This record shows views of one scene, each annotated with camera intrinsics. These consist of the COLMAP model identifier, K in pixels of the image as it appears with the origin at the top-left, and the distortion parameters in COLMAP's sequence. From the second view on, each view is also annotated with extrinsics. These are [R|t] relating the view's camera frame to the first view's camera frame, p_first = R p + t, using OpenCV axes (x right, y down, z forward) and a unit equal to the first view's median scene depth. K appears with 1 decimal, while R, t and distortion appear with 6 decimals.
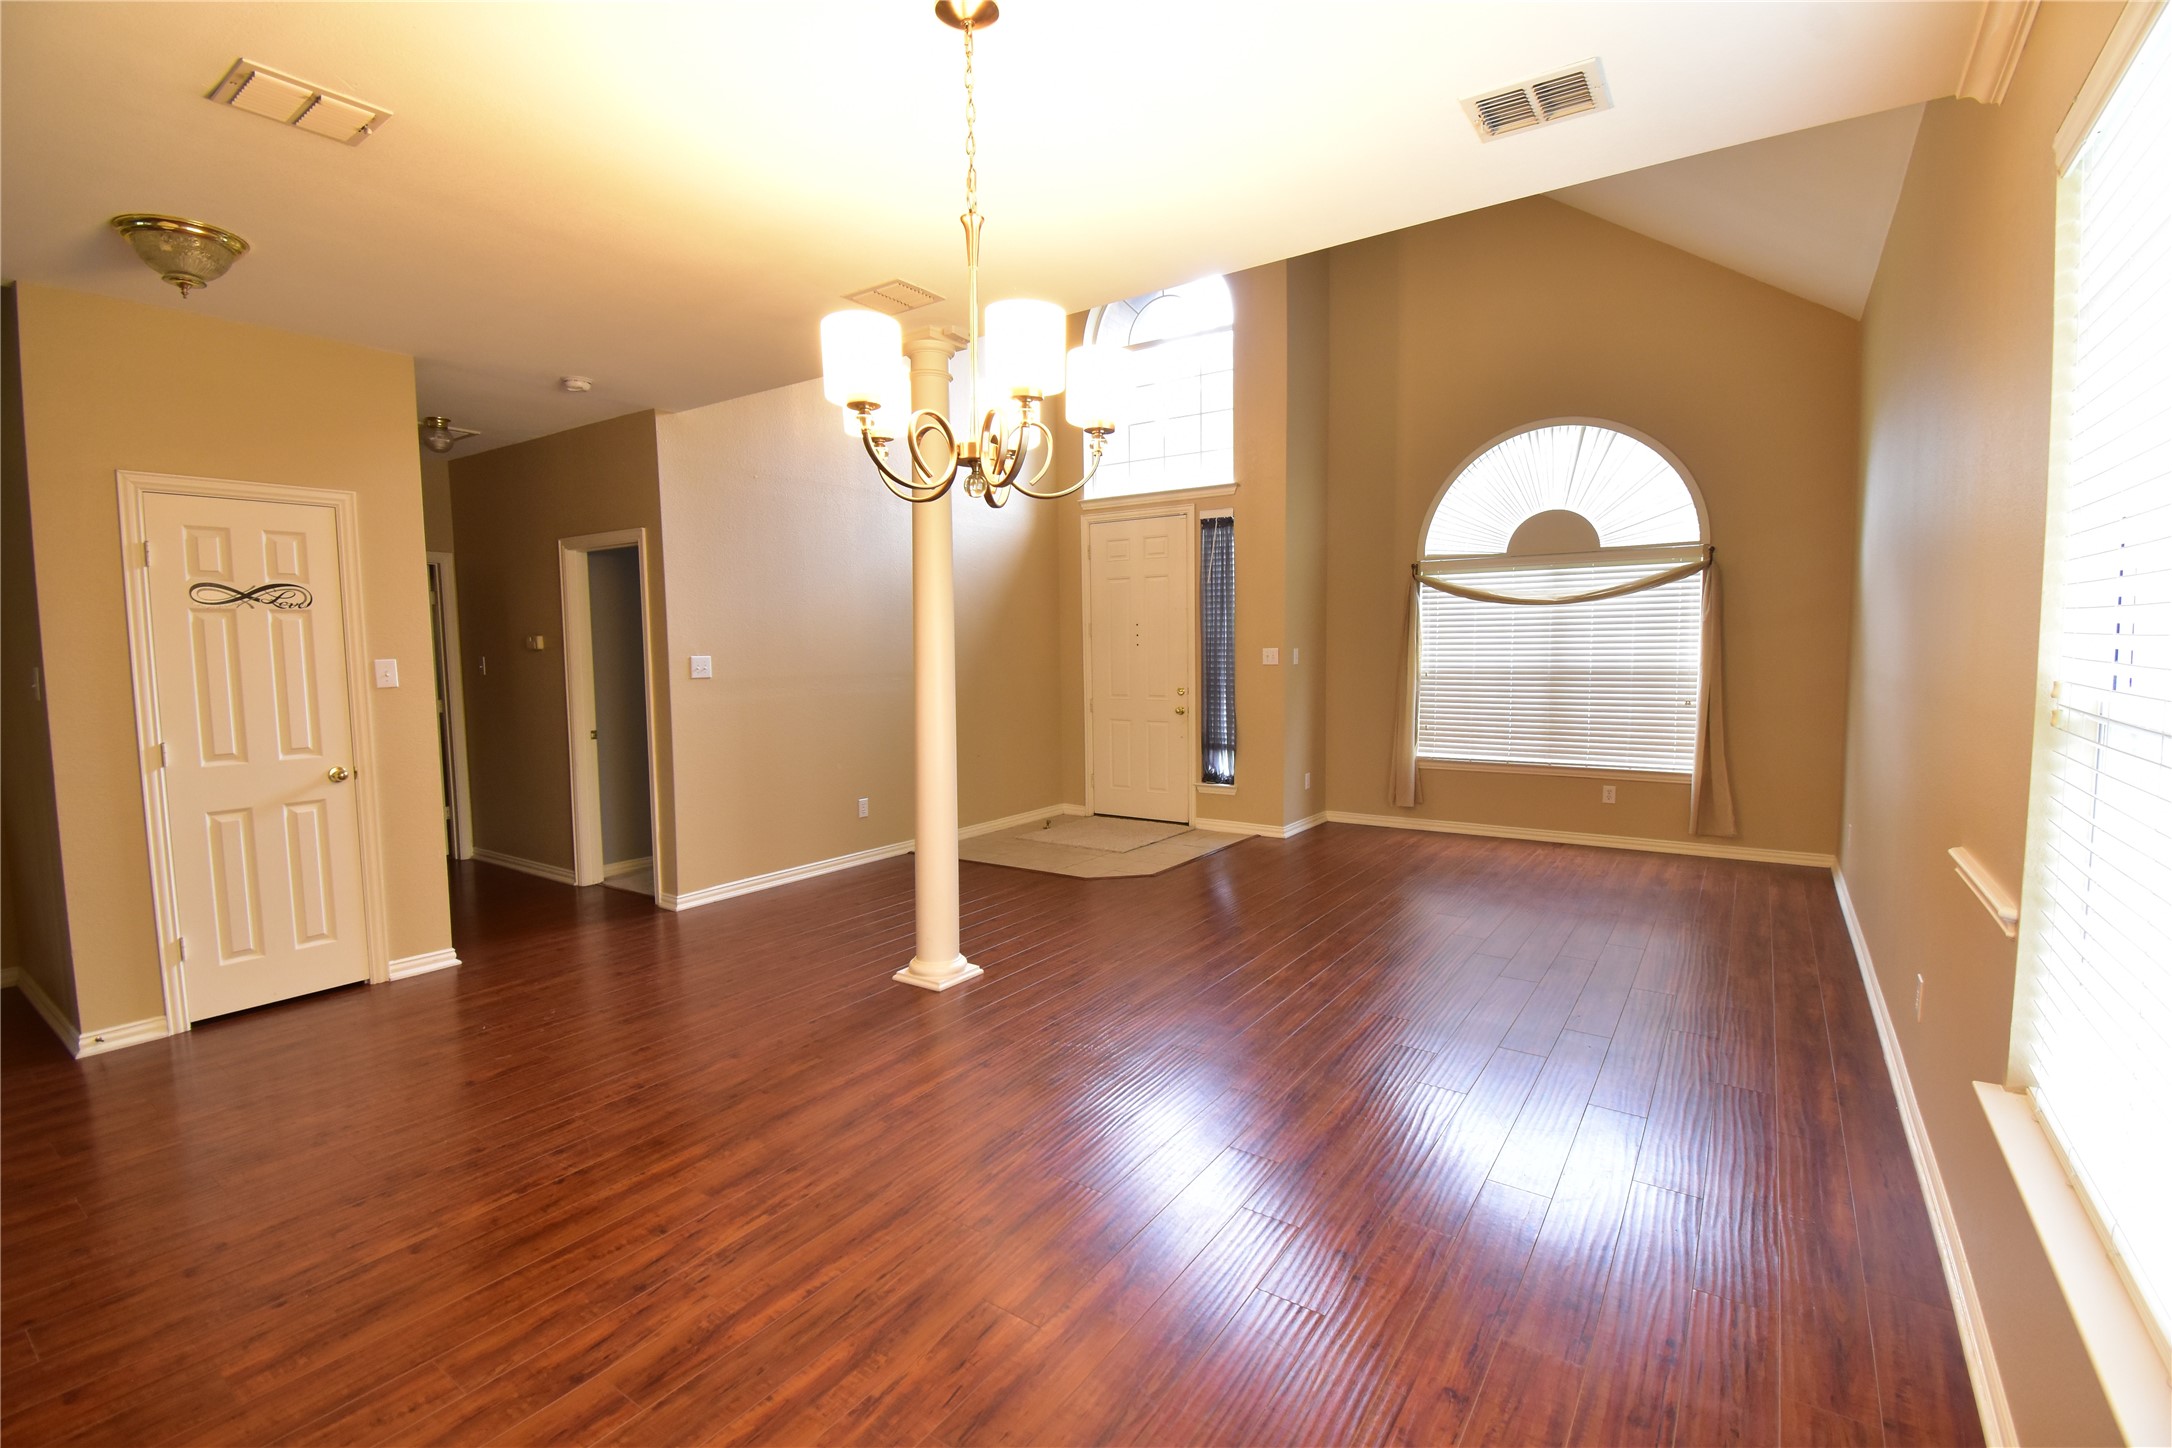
lens RADIAL K [[959.0, 0, 1094.7], [0, 959.0, 719.5], [0, 0, 1]] dist [0.019317, -0.025898]
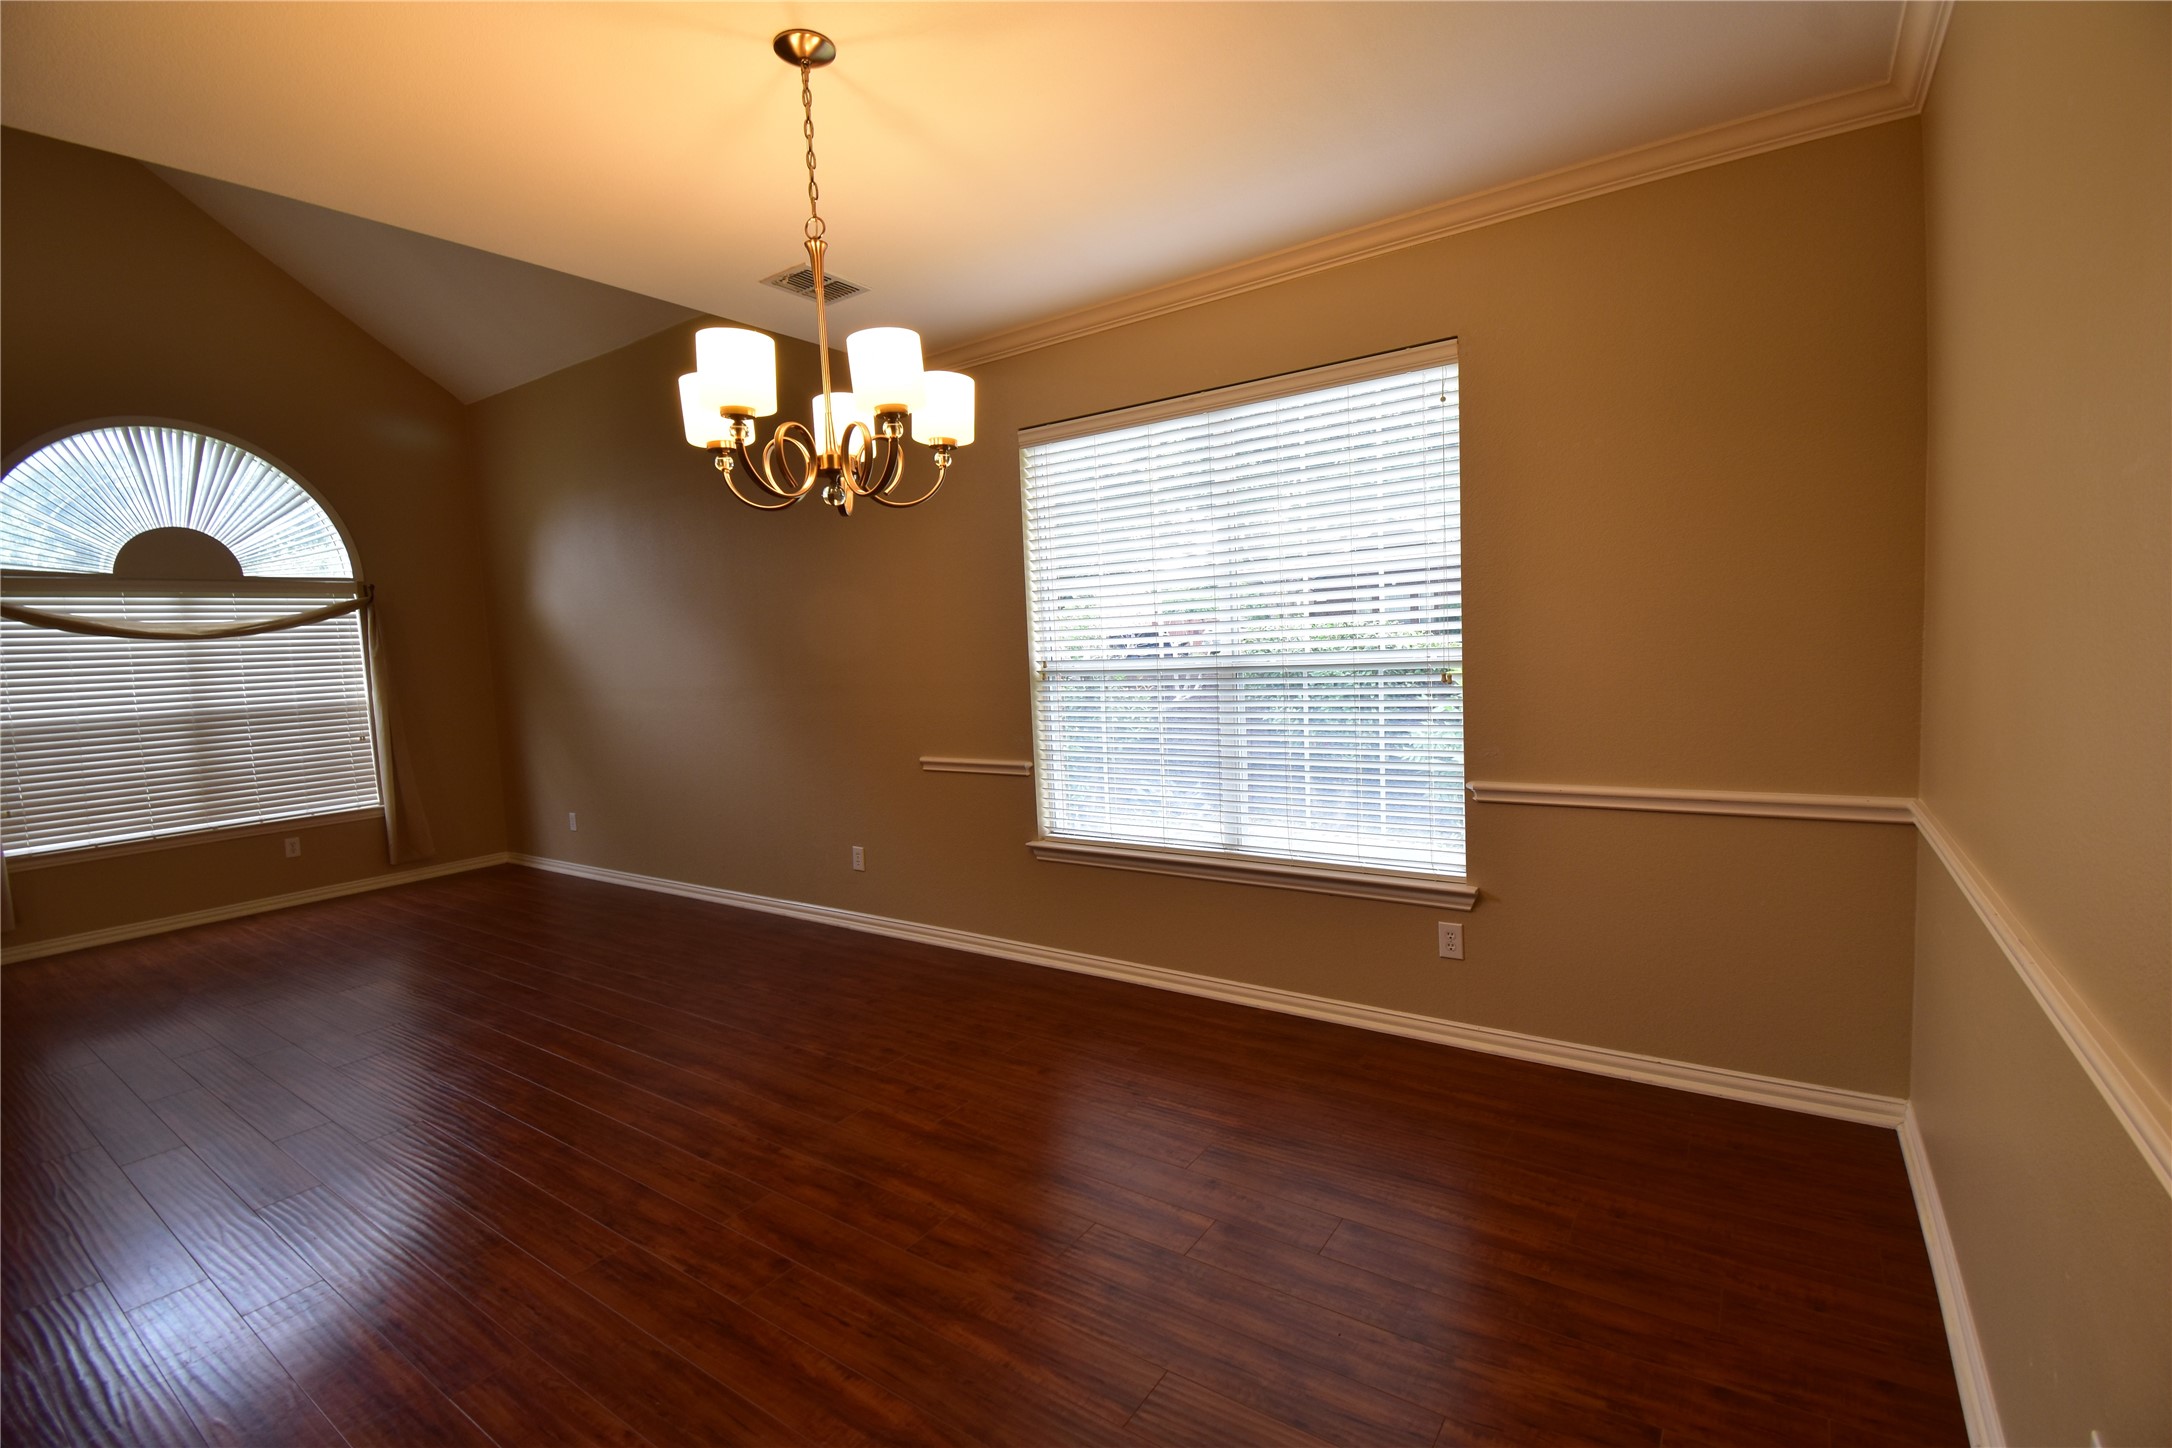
lens RADIAL K [[959.0, 0, 1094.7], [0, 959.0, 719.5], [0, 0, 1]] dist [0.019317, -0.025898]
pose [[-0.002847, -0.068498, 0.997647, -0.384031], [0.122240, 0.990145, 0.068332, -0.011739], [-0.992496, 0.122147, 0.005555, 0.236247]]
